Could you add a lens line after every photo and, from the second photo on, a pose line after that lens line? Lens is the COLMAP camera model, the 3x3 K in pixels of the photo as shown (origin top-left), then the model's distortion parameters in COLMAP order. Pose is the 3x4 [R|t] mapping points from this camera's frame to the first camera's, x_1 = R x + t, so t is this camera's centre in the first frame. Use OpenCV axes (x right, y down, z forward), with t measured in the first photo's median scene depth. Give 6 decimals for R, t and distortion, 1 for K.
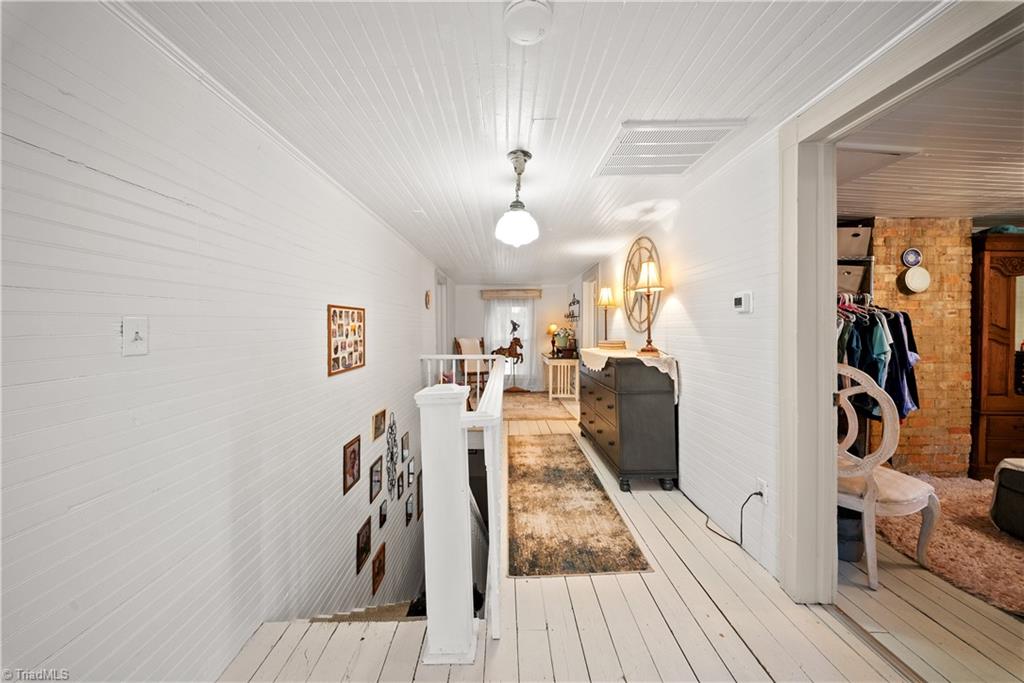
lens RADIAL K [[367.9, 0, 515.3], [0, 367.9, 325.1], [0, 0, 1]] dist [0.000726, 0.000007]
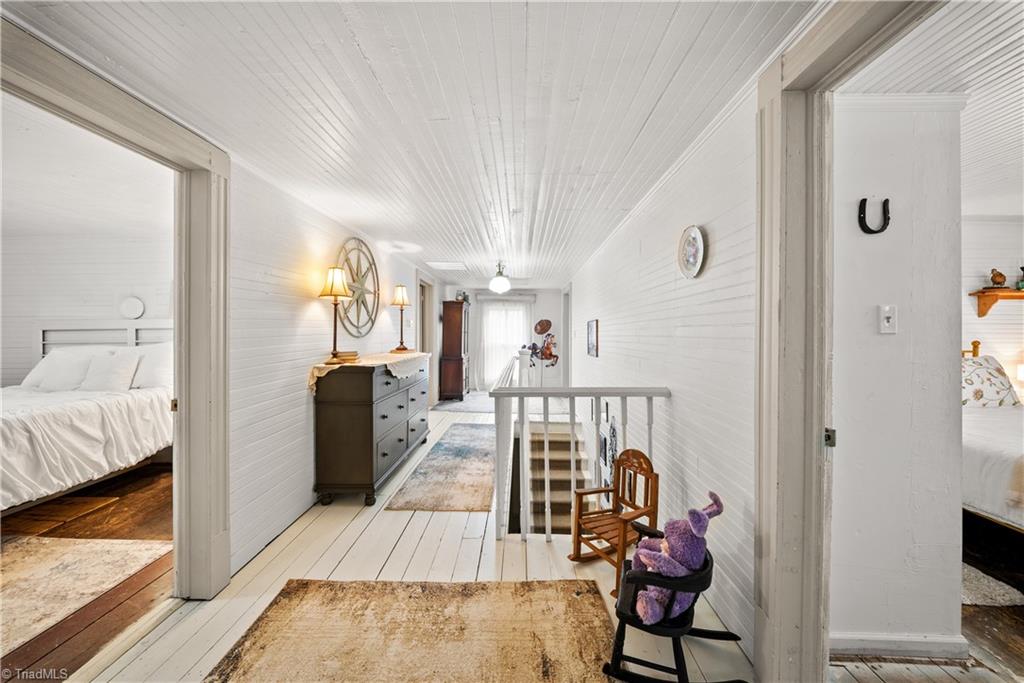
lens RADIAL K [[358.0, 0, 512.0], [0, 358.0, 341.5], [0, 0, 1]] dist [0.000012, -0.000190]
pose [[-0.998822, -0.003443, 0.048411, -0.106733], [-0.002959, 0.999945, 0.010062, 0.022000], [-0.048443, 0.009907, -0.998777, 2.027722]]
